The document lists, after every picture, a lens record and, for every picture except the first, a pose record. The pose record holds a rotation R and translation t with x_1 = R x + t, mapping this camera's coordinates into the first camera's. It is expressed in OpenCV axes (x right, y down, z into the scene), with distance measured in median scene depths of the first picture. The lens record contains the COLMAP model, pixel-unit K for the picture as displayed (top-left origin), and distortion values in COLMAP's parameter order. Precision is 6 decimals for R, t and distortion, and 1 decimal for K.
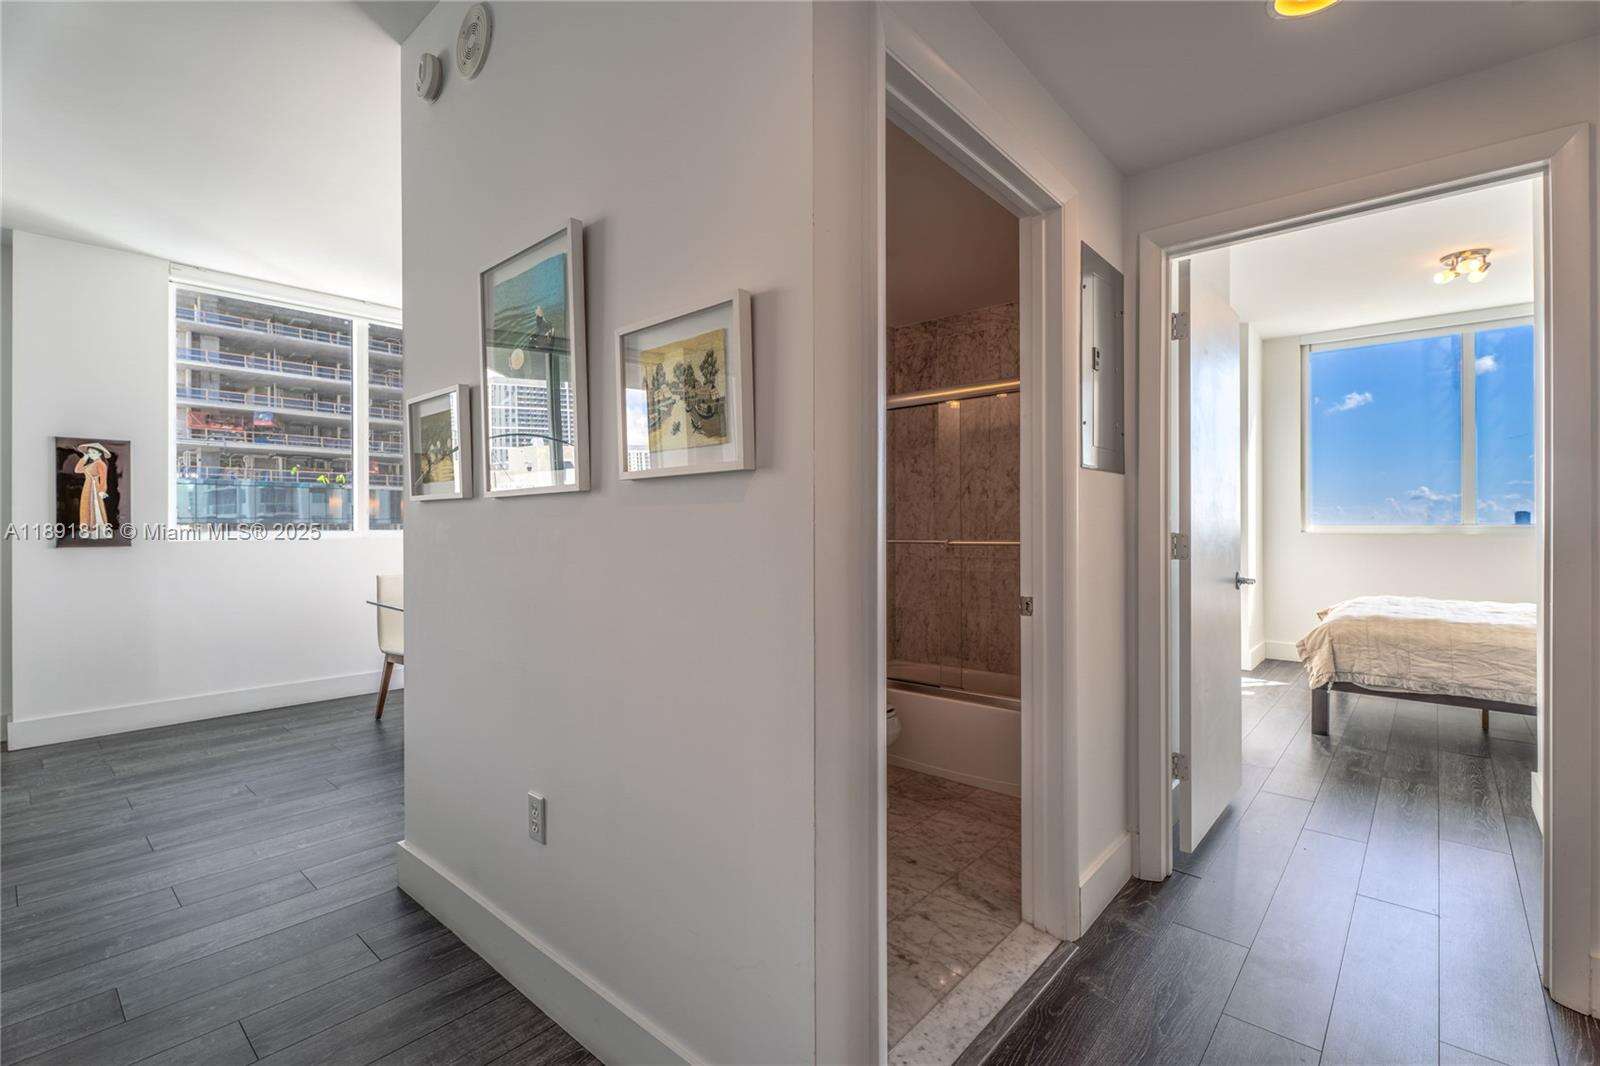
lens RADIAL K [[735.7, 0, 796.9], [0, 735.7, 534.4], [0, 0, 1]] dist [0.003212, 0.000399]
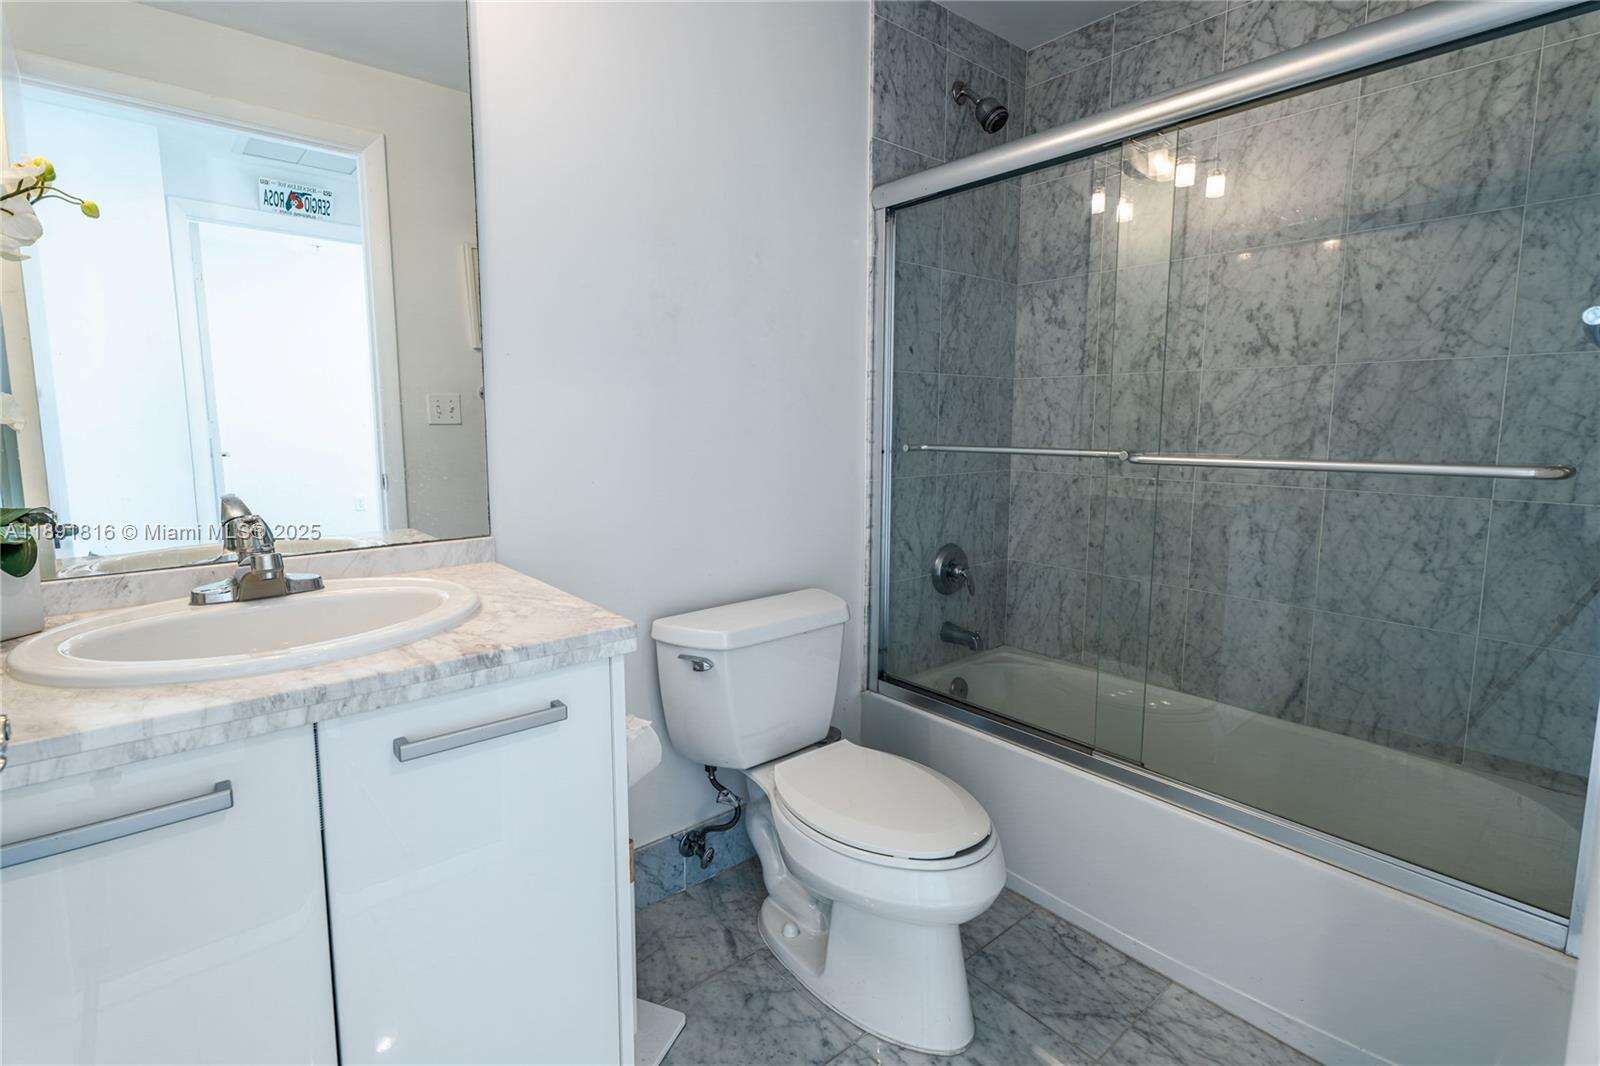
lens RADIAL K [[735.7, 0, 796.5], [0, 735.7, 520.8], [0, 0, 1]] dist [0.003212, 0.000399]
pose [[0.988863, 0.023435, -0.146971, 0.055467], [-0.004922, 0.992135, 0.125079, -0.004805], [0.148746, -0.122963, 0.981201, 0.416147]]
